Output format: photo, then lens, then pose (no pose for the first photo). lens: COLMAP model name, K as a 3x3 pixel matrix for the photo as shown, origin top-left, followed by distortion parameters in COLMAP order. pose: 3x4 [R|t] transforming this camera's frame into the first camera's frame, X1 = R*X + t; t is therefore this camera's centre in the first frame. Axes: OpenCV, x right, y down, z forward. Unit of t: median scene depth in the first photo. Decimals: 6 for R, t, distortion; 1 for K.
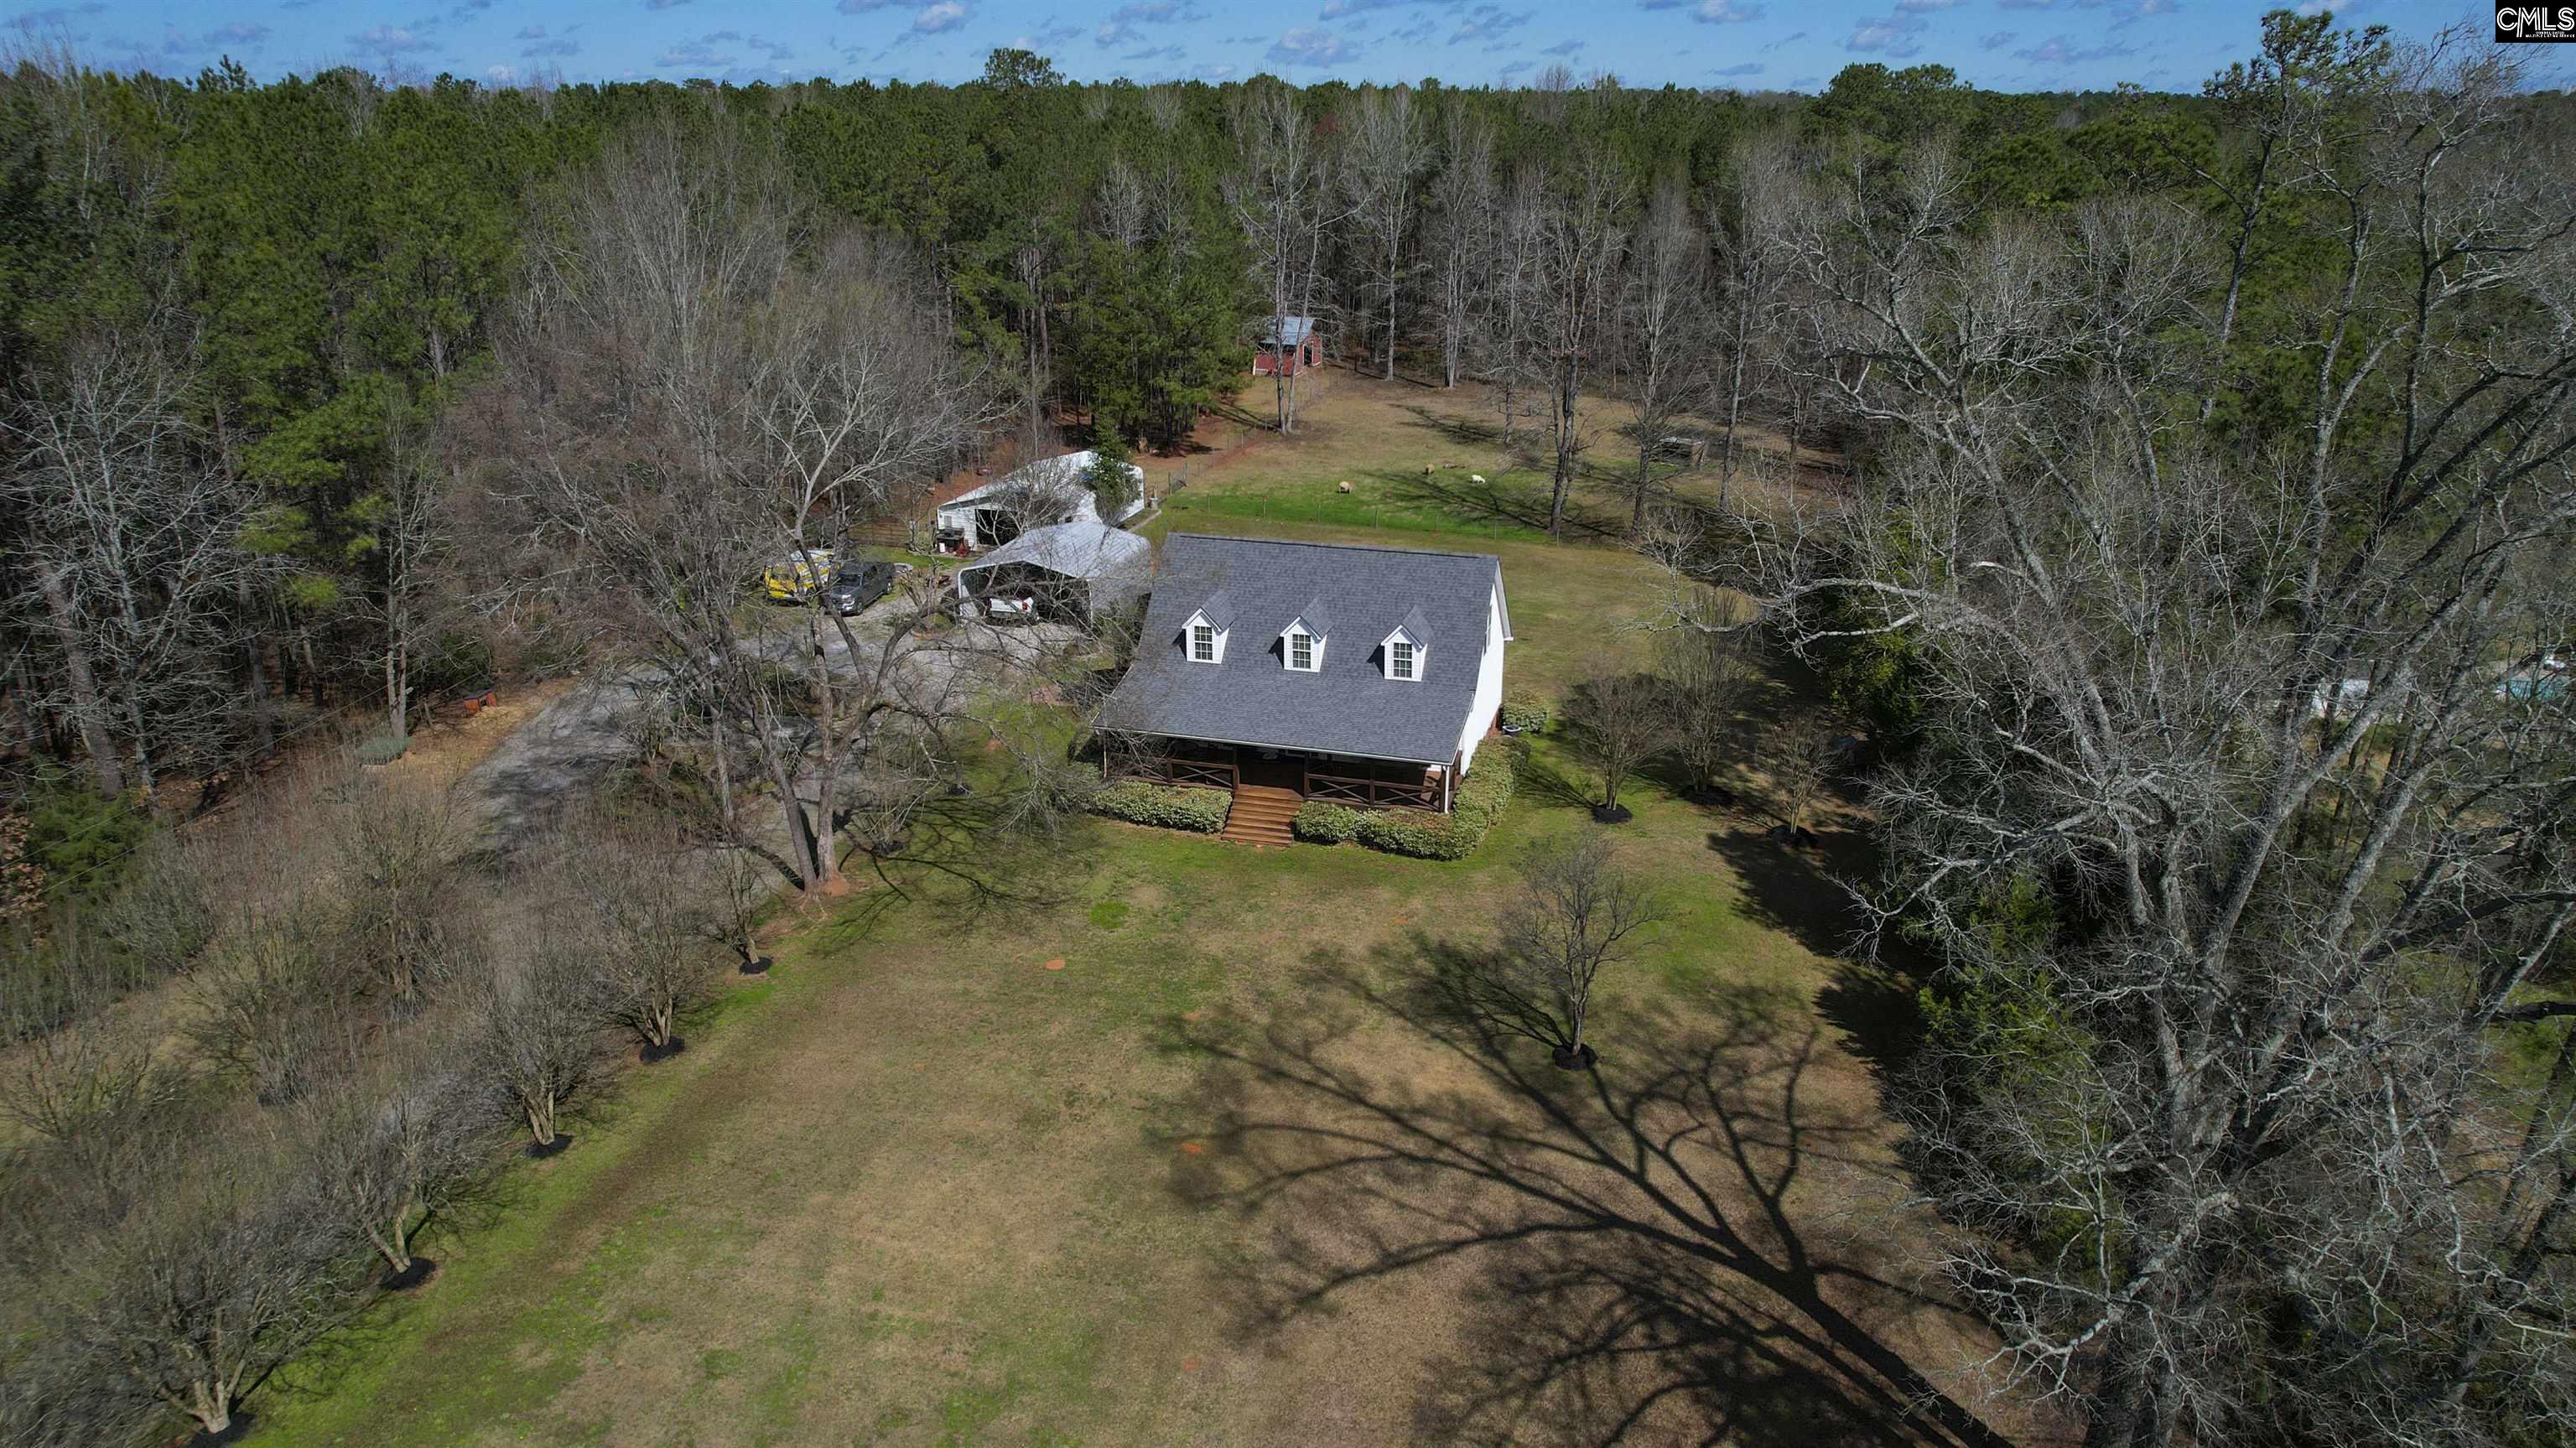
lens RADIAL K [[1663.5, 0, 1288.0], [0, 1663.5, 713.9], [0, 0, 1]] dist [-0.050930, 0.020451]
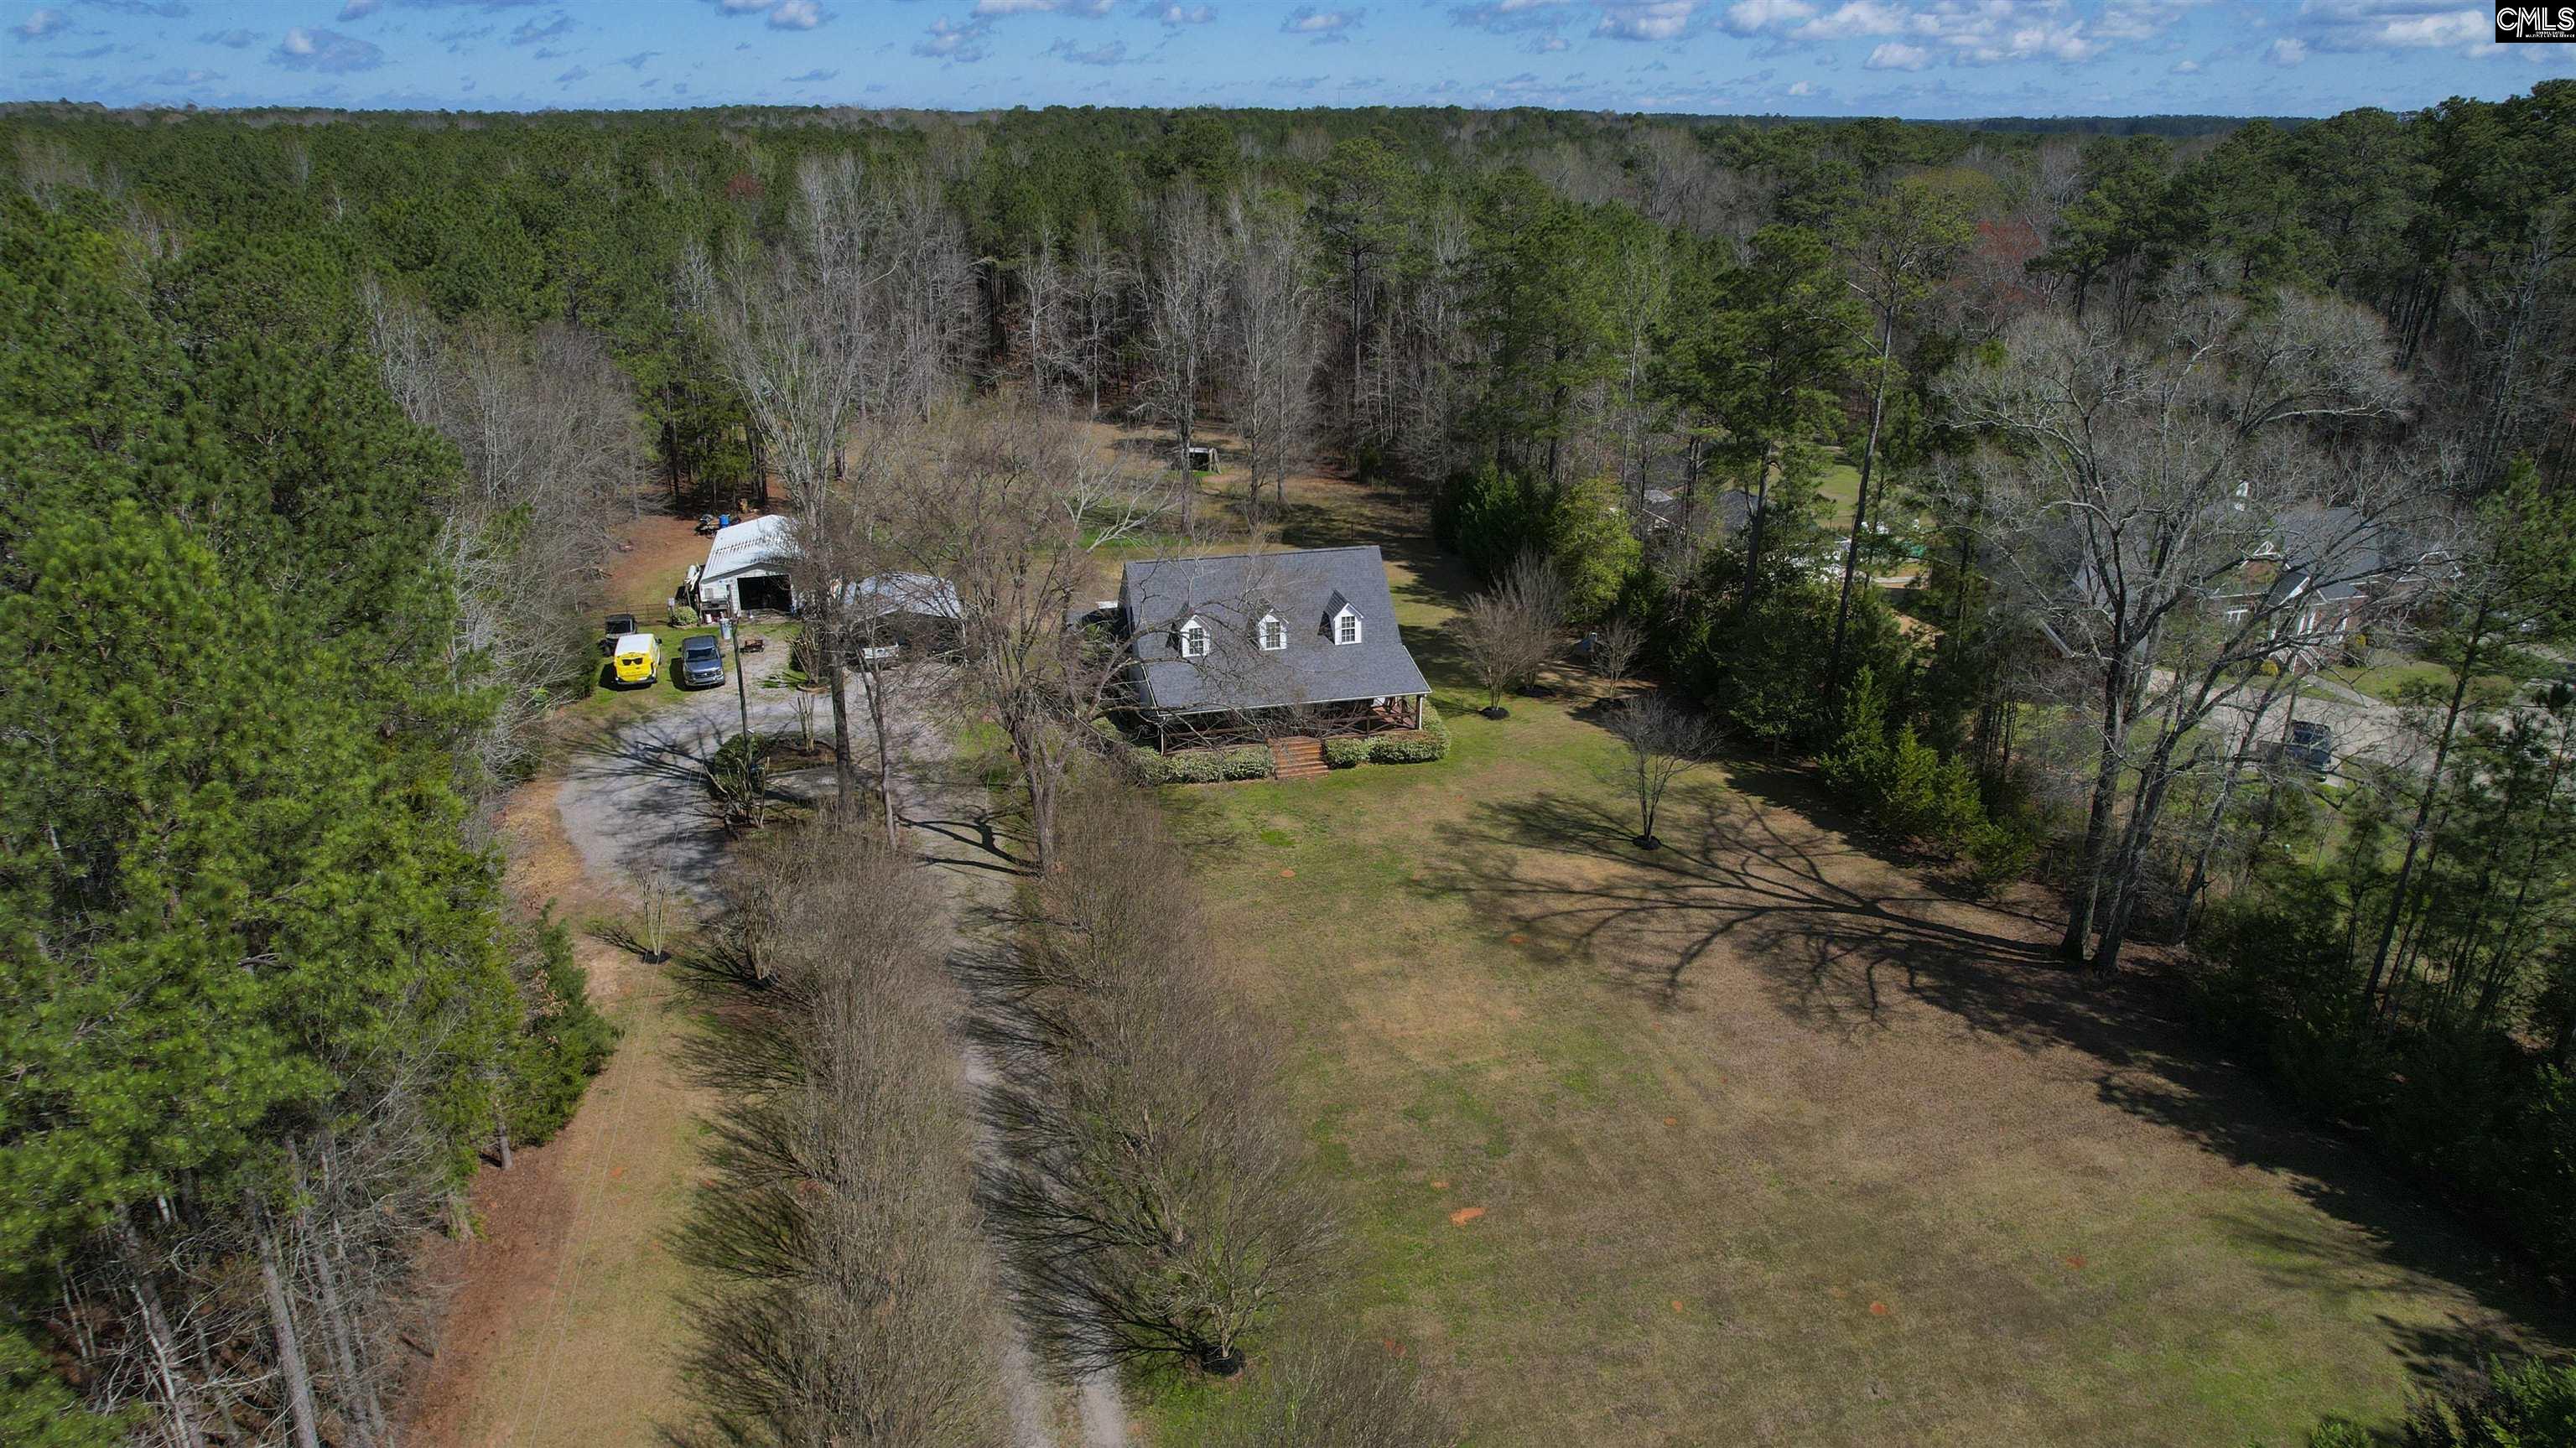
lens RADIAL K [[1663.5, 0, 1304.6], [0, 1663.5, 726.2], [0, 0, 1]] dist [-0.050930, 0.020451]
pose [[0.860879, -0.173539, 0.478301, -0.810638], [0.172885, 0.983876, 0.045804, -0.029695], [-0.478538, 0.043260, 0.877000, -0.224007]]
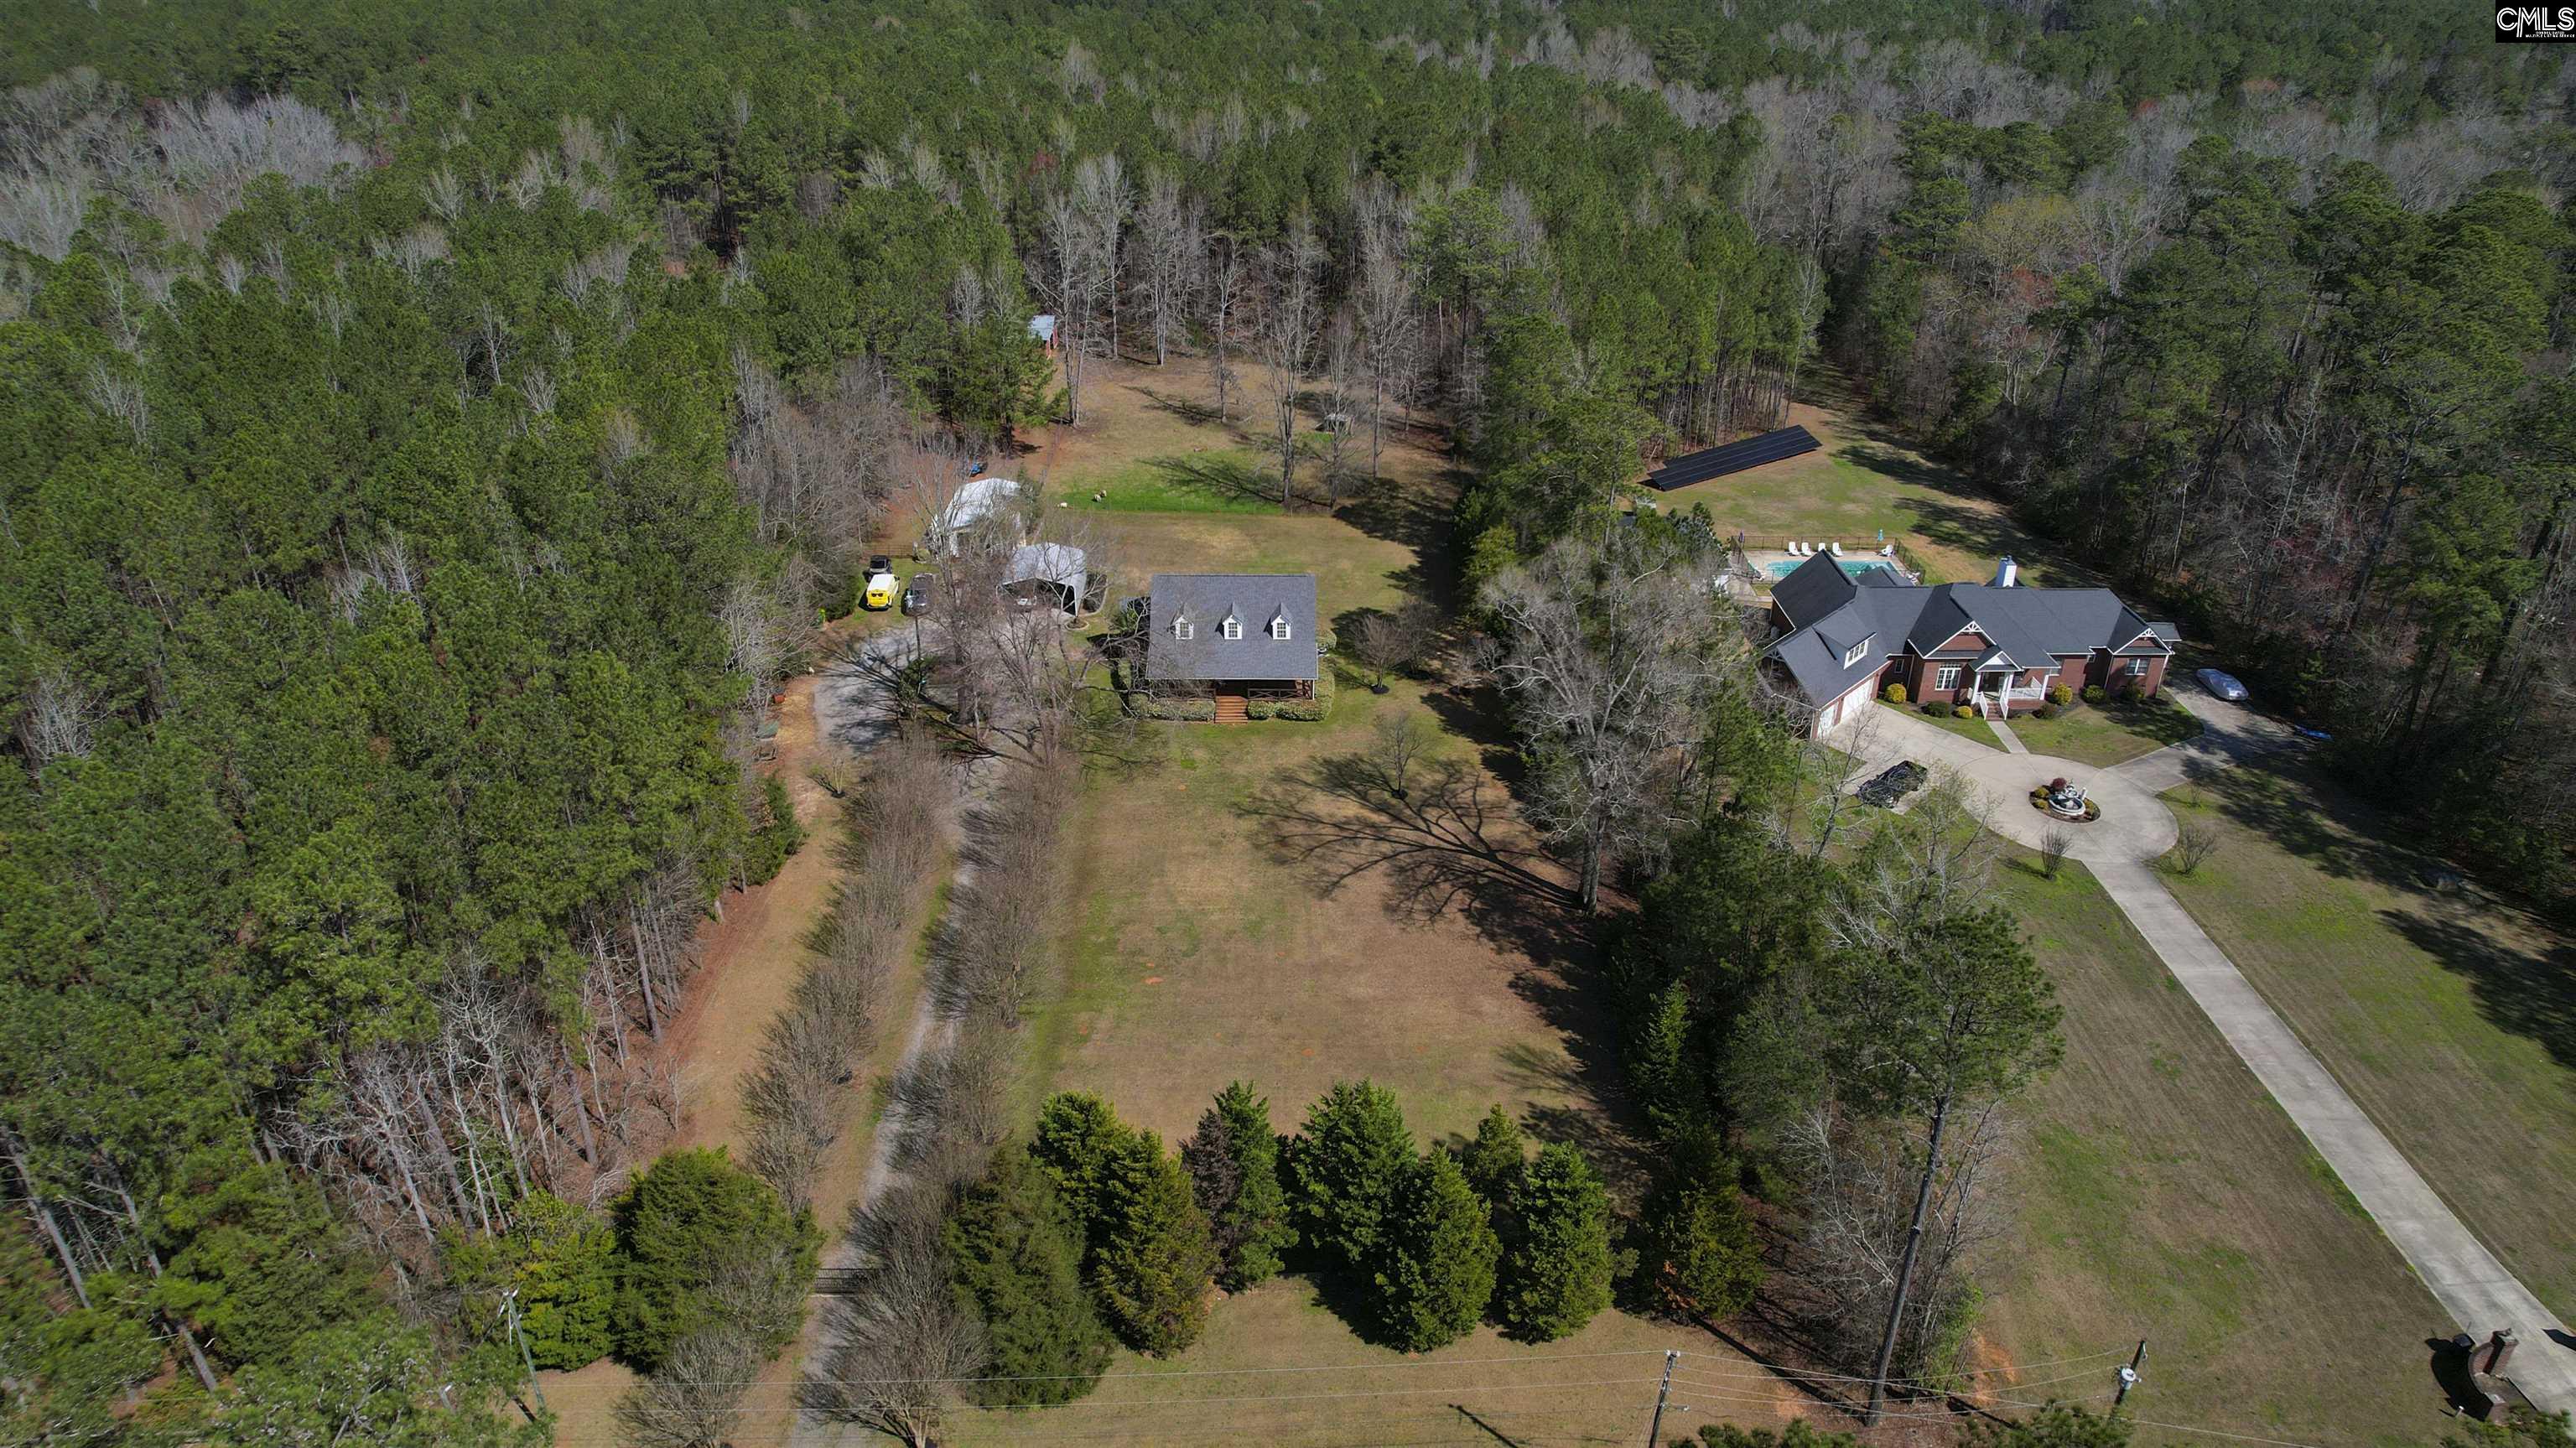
lens RADIAL K [[1663.5, 0, 1269.8], [0, 1663.5, 733.0], [0, 0, 1]] dist [-0.050930, 0.020451]
pose [[0.964941, -0.122003, 0.232388, -0.599708], [0.089285, 0.985177, 0.146475, -0.284609], [-0.246814, -0.120591, 0.961530, -1.423974]]
